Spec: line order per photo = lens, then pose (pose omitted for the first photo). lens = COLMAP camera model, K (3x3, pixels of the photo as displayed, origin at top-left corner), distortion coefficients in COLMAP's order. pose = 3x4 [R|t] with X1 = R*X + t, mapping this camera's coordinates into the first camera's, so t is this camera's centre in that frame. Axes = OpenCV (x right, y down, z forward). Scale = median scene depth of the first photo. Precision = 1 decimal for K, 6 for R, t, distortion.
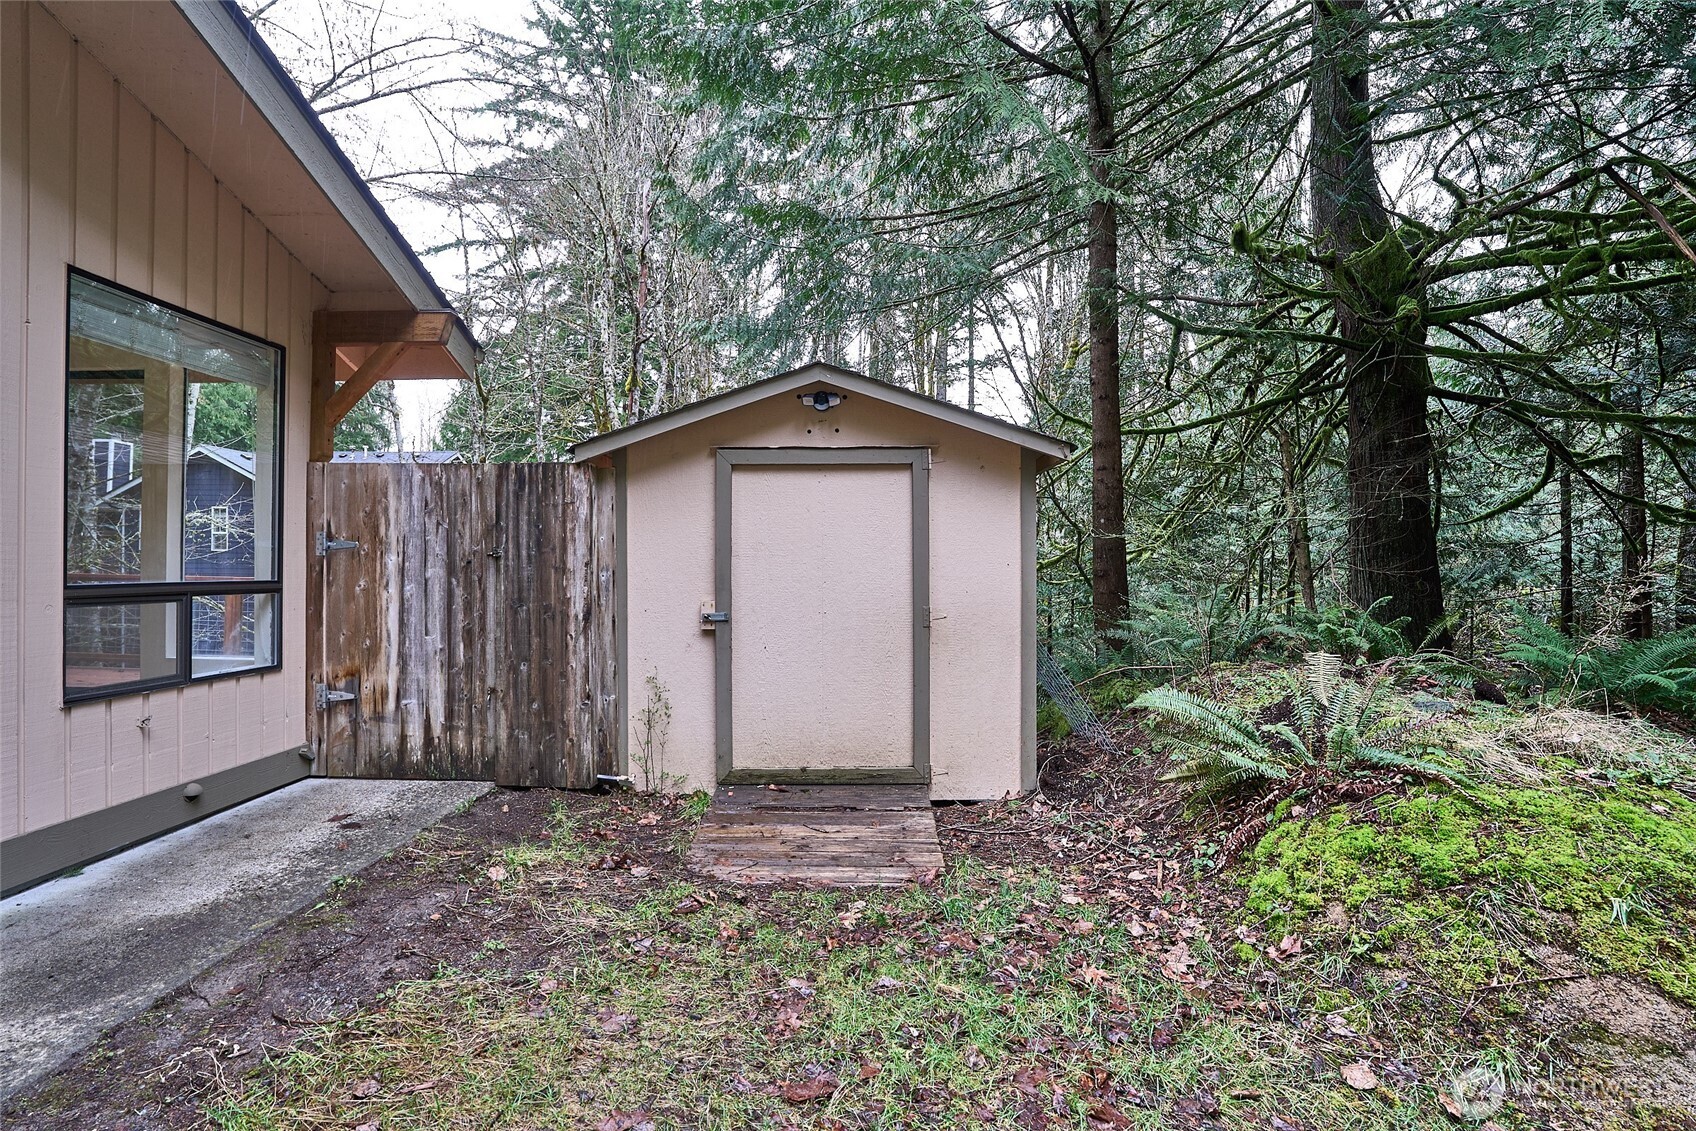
lens RADIAL K [[785.9, 0, 855.2], [0, 785.9, 577.3], [0, 0, 1]] dist [-0.050796, 0.011502]
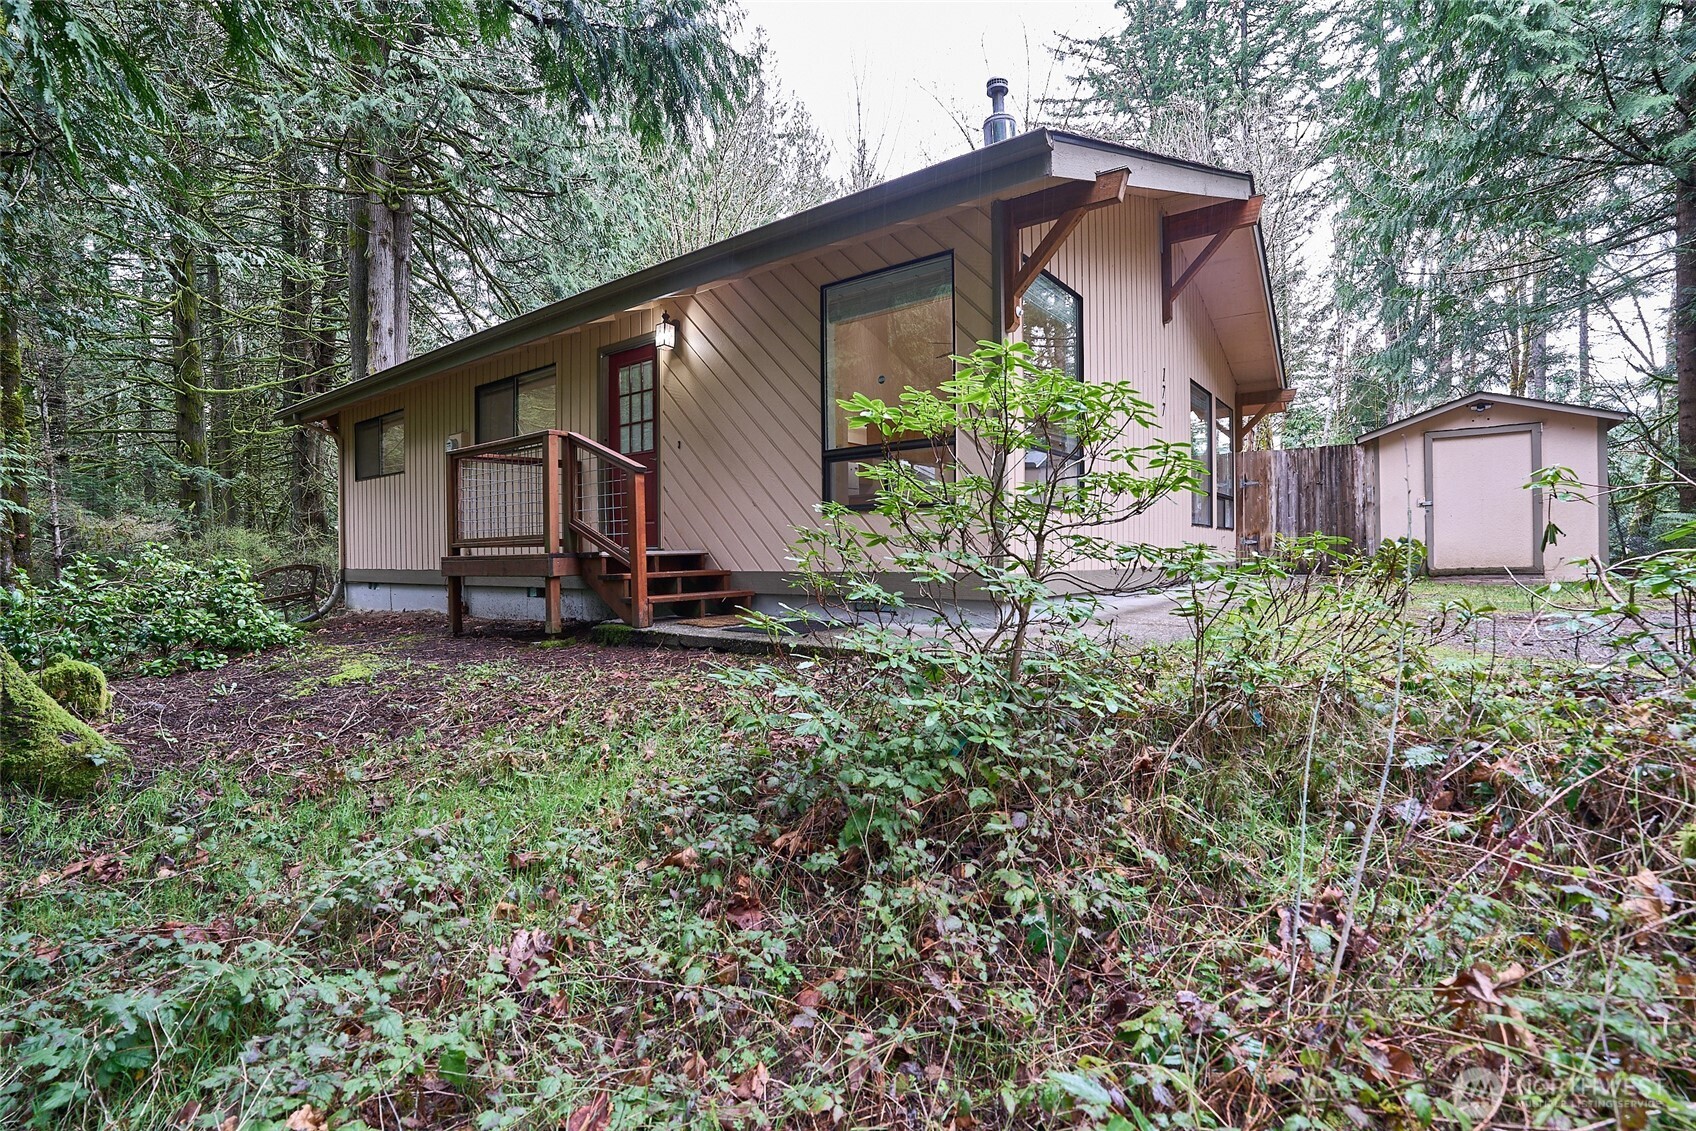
lens RADIAL K [[785.9, 0, 834.9], [0, 785.9, 566.0], [0, 0, 1]] dist [-0.050796, 0.011502]
pose [[0.800803, -0.009012, -0.598860, -0.228040], [0.009293, 0.999953, -0.002620, 0.229828], [0.598856, -0.003467, 0.800849, -1.930943]]
